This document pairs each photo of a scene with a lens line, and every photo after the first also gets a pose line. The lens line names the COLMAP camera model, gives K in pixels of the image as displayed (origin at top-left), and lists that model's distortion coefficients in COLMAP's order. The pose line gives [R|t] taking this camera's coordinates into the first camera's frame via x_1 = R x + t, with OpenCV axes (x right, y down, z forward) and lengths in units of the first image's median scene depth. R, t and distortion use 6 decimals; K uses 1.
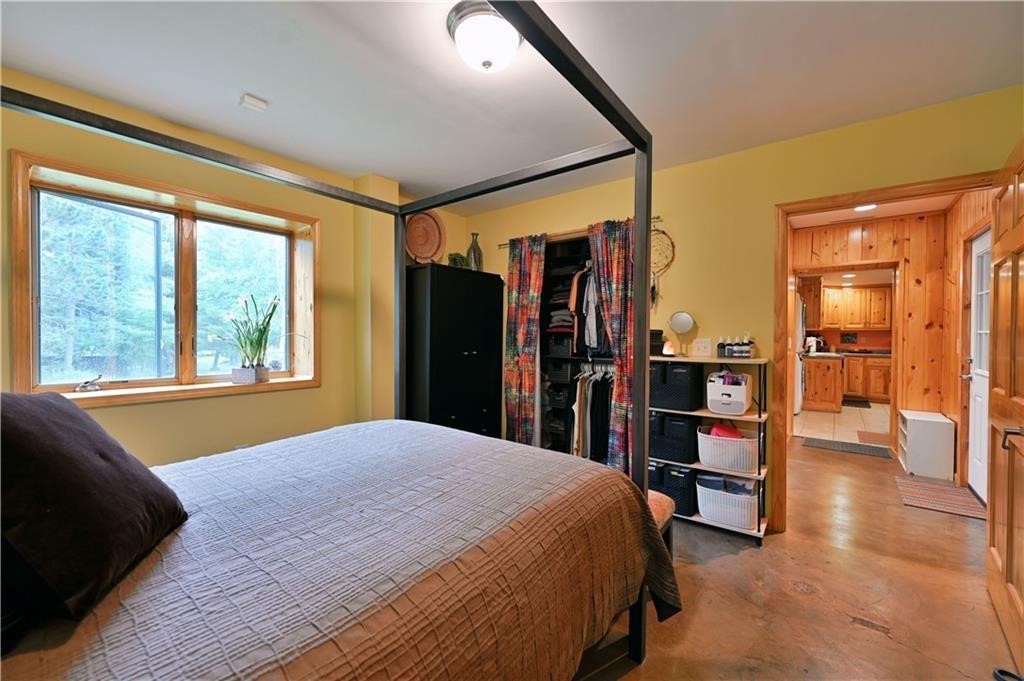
lens RADIAL K [[410.2, 0, 512.7], [0, 410.2, 339.1], [0, 0, 1]] dist [0.000347, 0.000010]
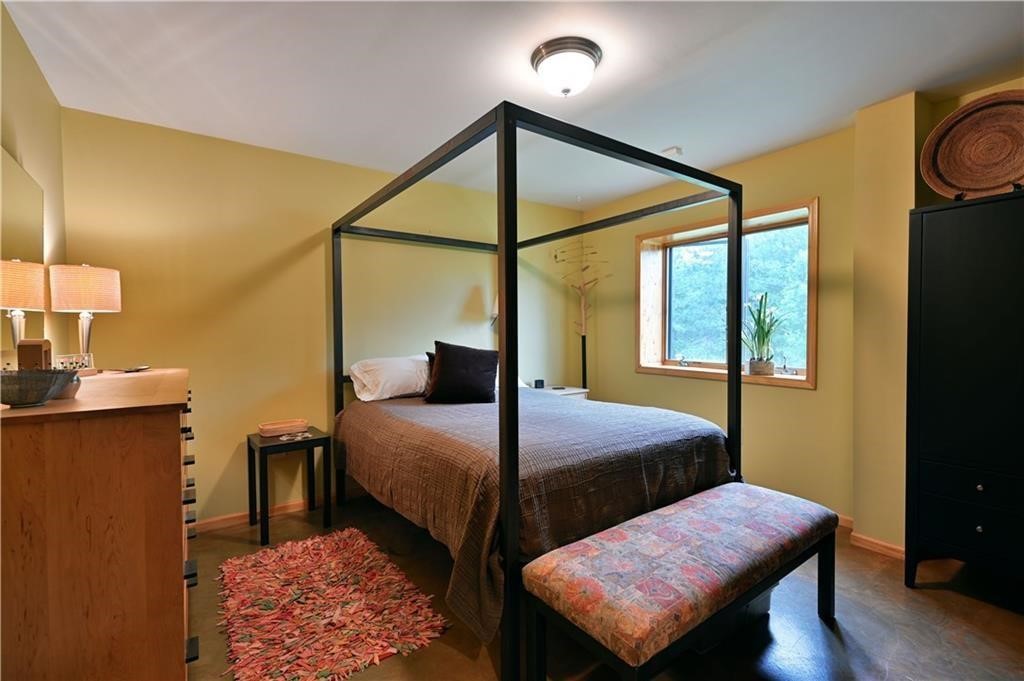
lens RADIAL K [[450.9, 0, 513.3], [0, 450.9, 340.4], [0, 0, 1]] dist [0.002516, -0.000259]
pose [[-0.274951, 0.013687, -0.961361, 0.623618], [-0.007393, 0.999839, 0.016349, 0.002433], [0.961430, 0.011602, -0.274806, 0.644279]]
